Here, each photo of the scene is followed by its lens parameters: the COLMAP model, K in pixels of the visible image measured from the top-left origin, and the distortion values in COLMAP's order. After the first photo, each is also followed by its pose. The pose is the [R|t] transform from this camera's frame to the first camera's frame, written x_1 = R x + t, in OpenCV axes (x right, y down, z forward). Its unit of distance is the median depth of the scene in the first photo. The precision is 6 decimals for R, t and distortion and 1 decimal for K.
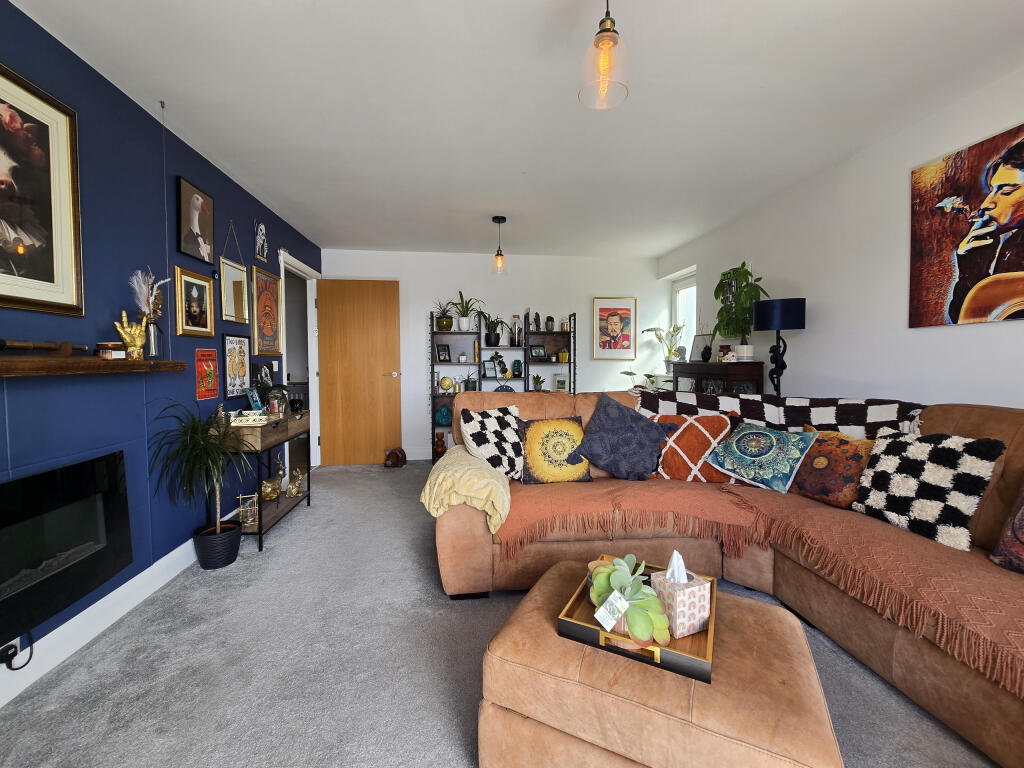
lens RADIAL K [[420.1, 0, 511.8], [0, 420.1, 376.8], [0, 0, 1]] dist [-0.002157, -0.000161]
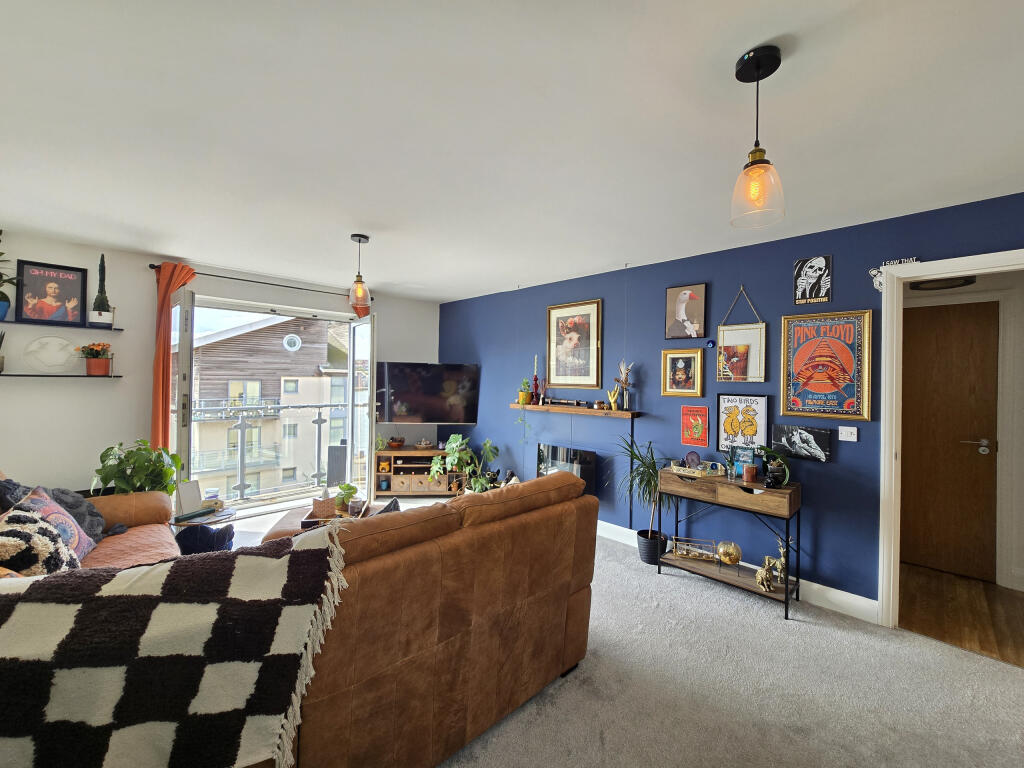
lens RADIAL K [[420.1, 0, 511.8], [0, 420.1, 376.8], [0, 0, 1]] dist [-0.002157, -0.000161]
pose [[-0.784194, -0.016943, -0.620284, 0.605497], [-0.037162, 0.999115, 0.019691, -0.198139], [0.619402, 0.038493, -0.784130, 2.053708]]
